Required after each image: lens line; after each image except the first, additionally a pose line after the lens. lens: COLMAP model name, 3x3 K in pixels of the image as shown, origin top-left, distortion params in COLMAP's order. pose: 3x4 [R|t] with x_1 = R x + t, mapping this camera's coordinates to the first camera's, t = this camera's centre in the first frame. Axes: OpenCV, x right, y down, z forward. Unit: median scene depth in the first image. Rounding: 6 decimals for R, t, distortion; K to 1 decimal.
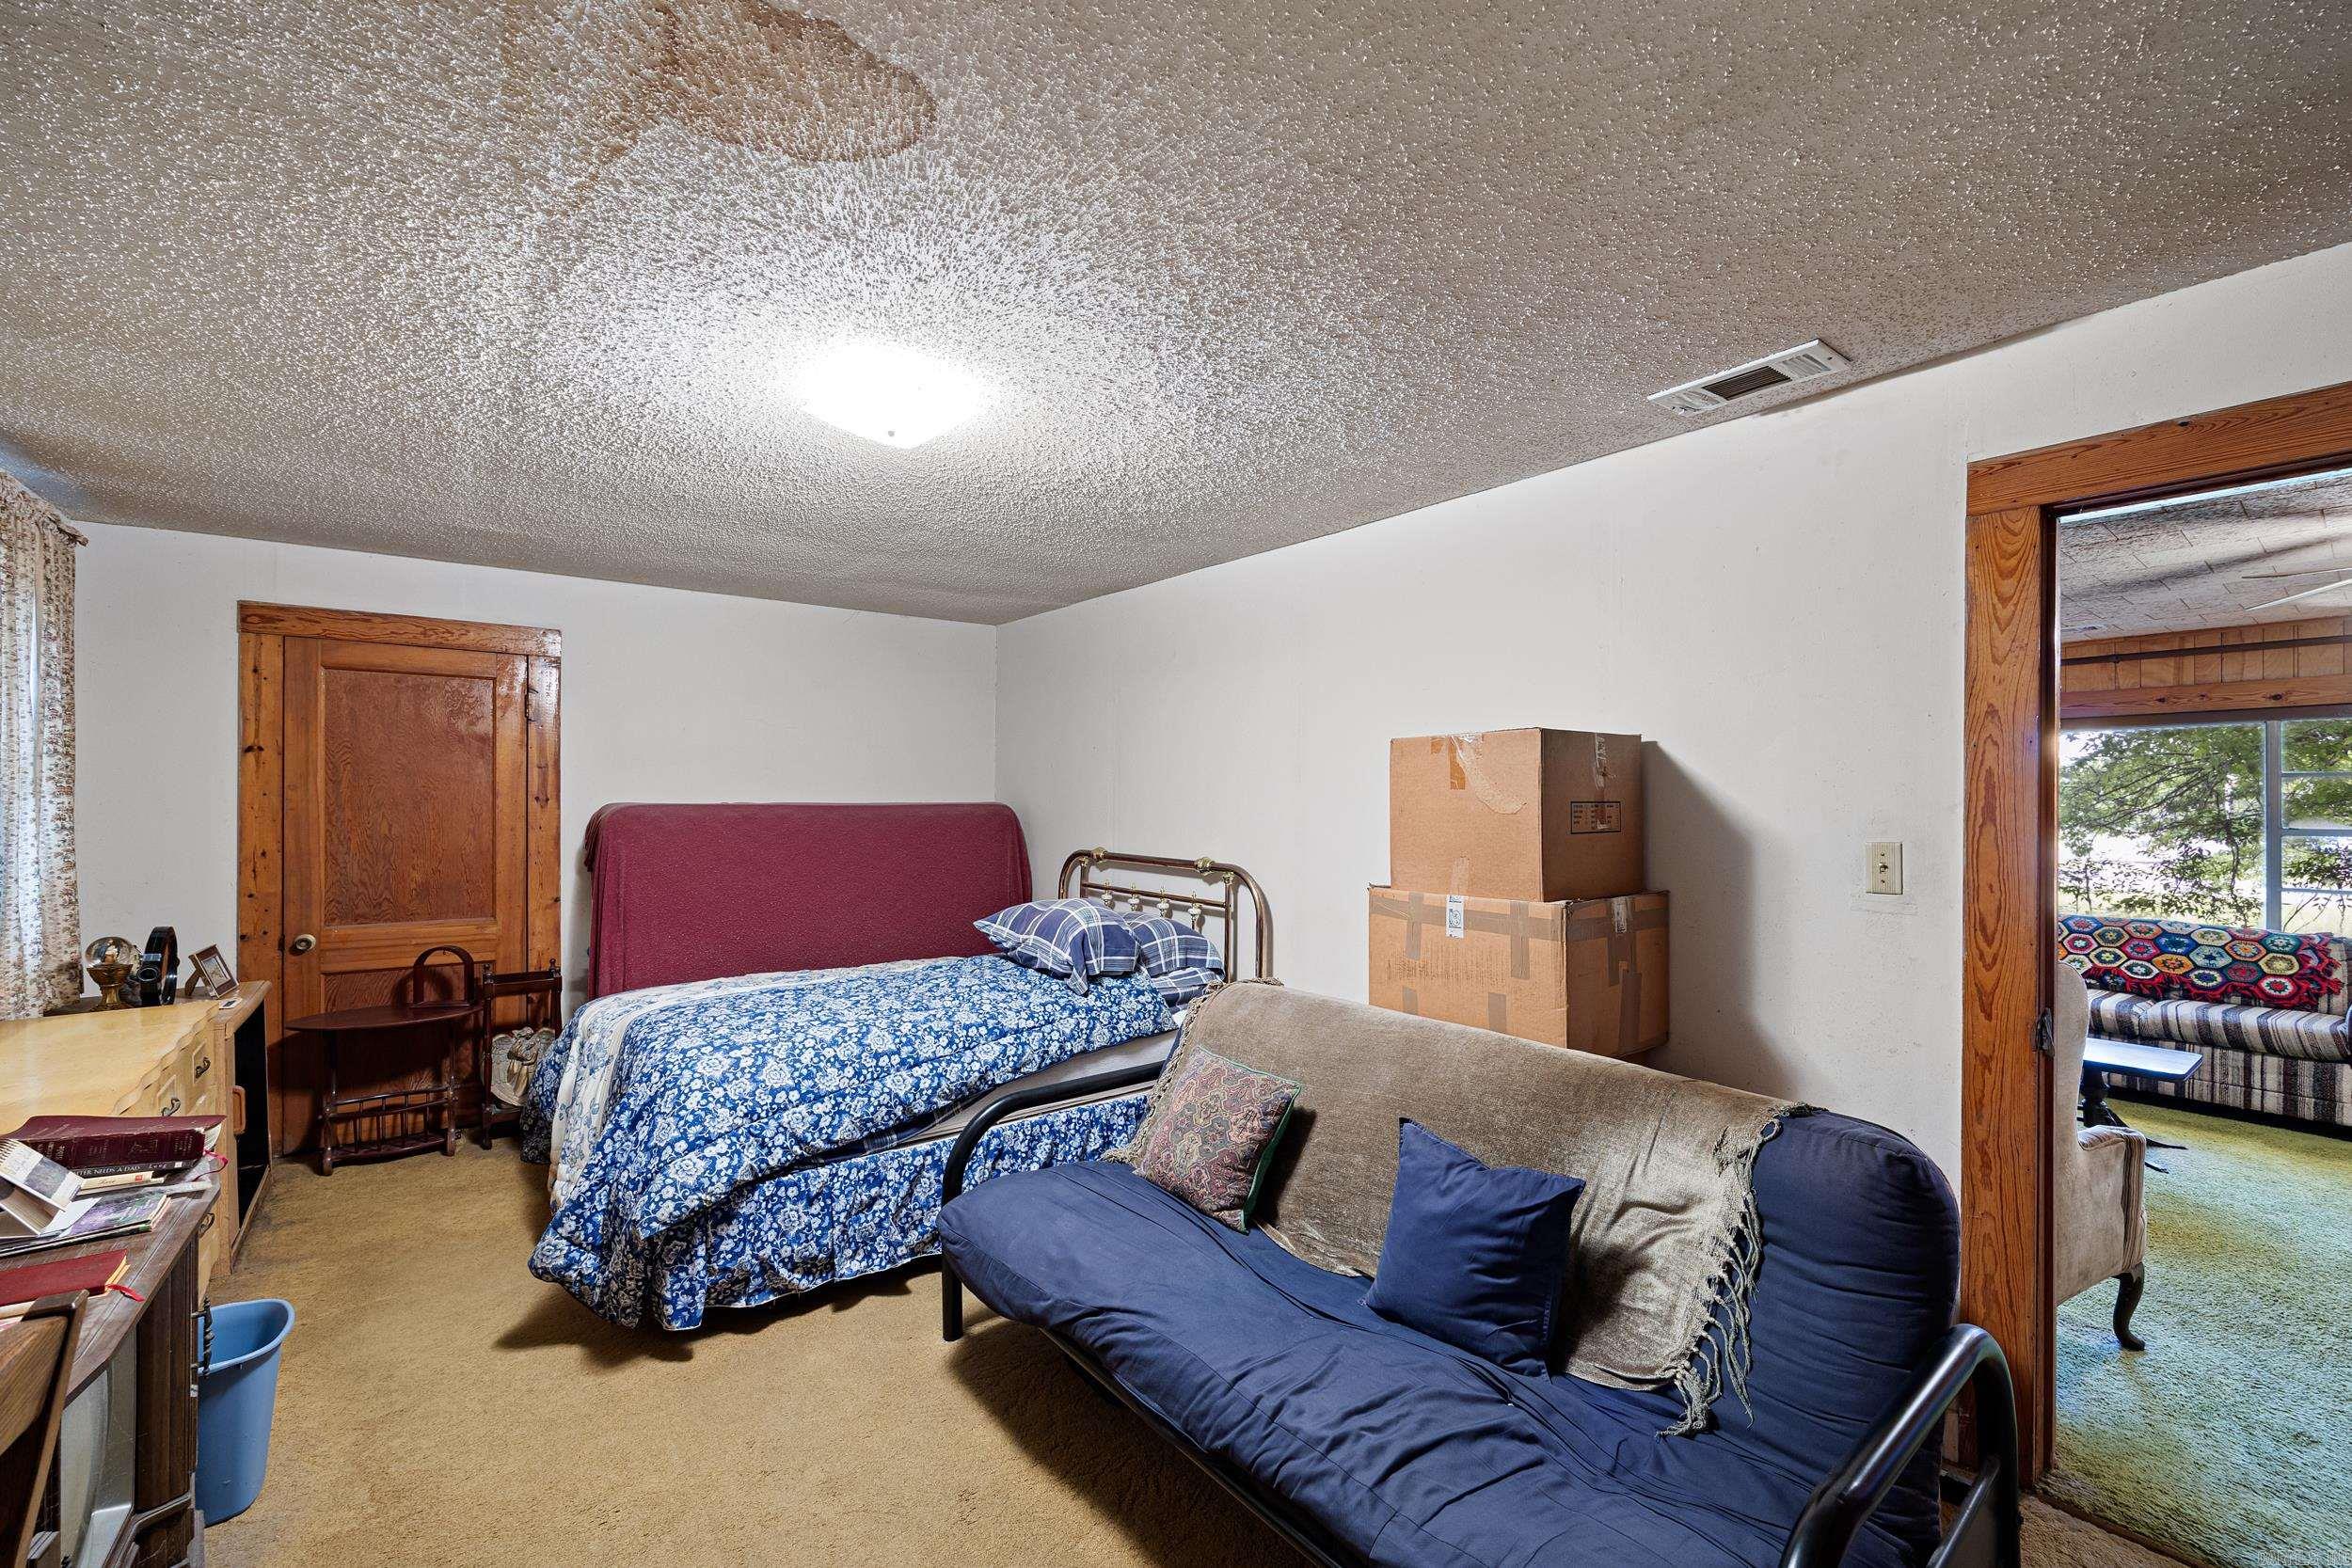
lens RADIAL K [[939.2, 0, 1221.8], [0, 939.2, 801.7], [0, 0, 1]] dist [-0.000767, -0.000795]
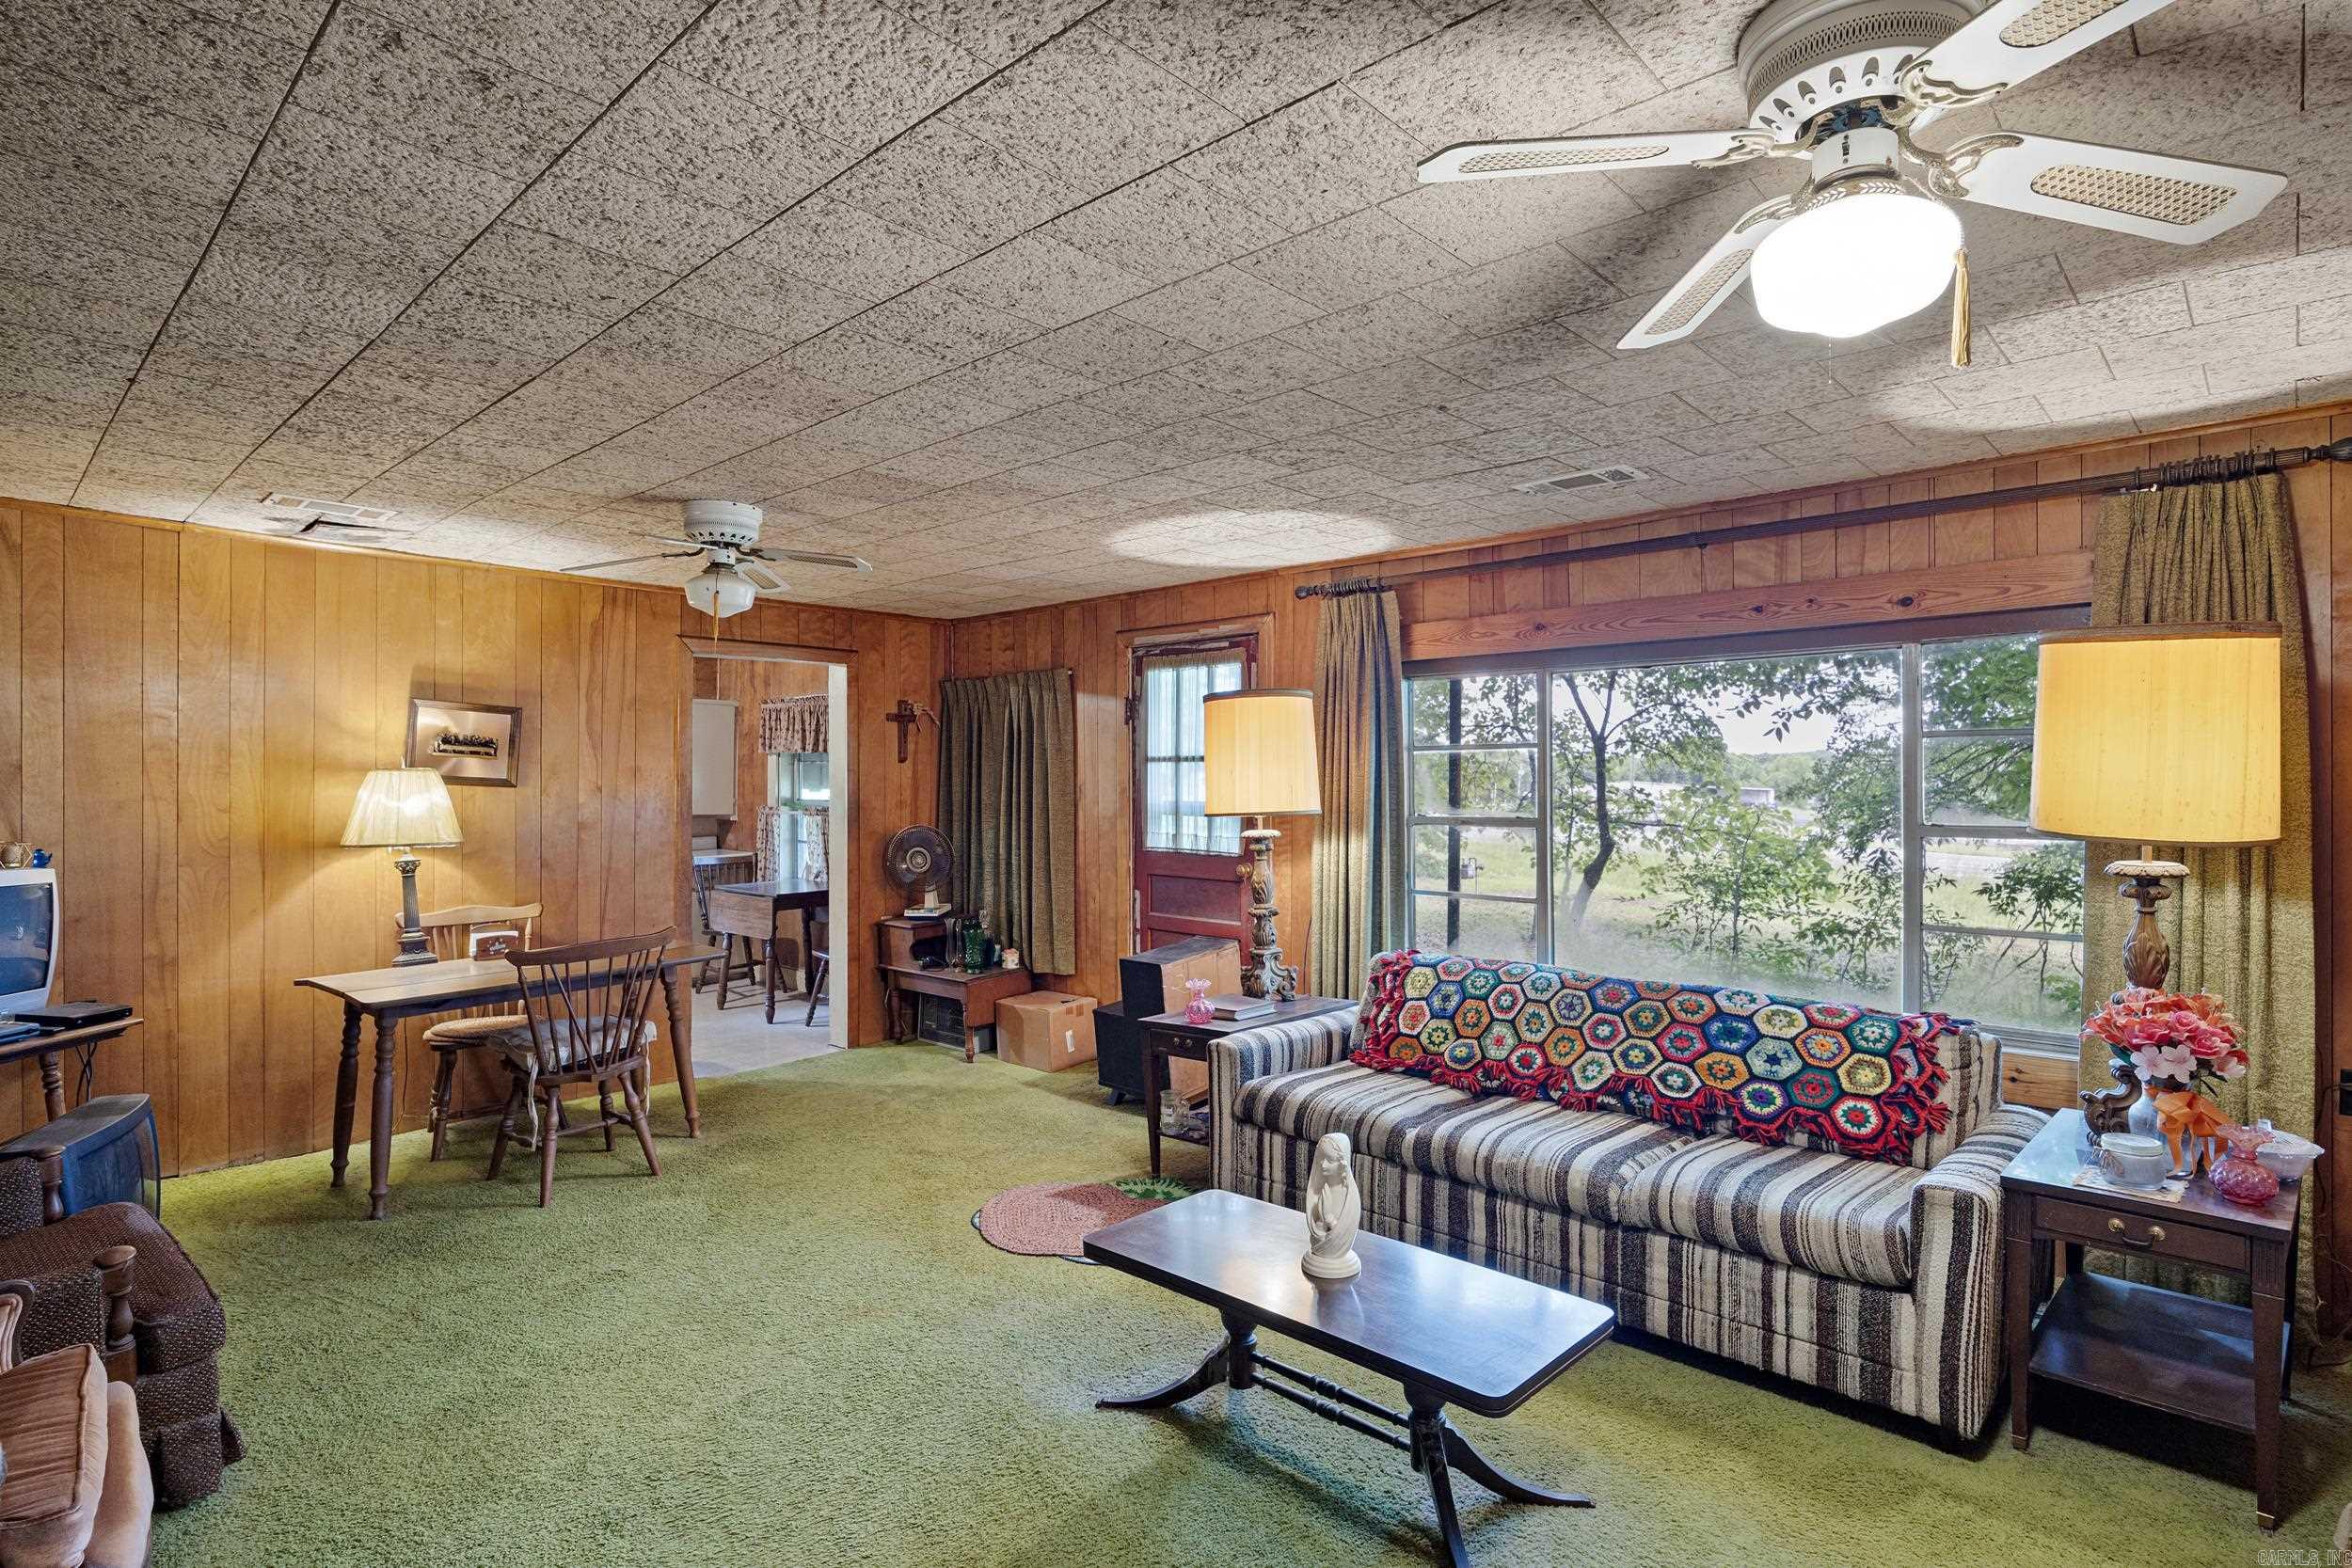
lens RADIAL K [[1195.9, 0, 1183.3], [0, 1195.9, 787.1], [0, 0, 1]] dist [-0.002777, -0.000564]
pose [[0.987754, -0.005330, 0.155926, 0.619957], [0.004577, 0.999976, 0.005190, -0.001732], [-0.155950, -0.004413, 0.987755, 0.365521]]
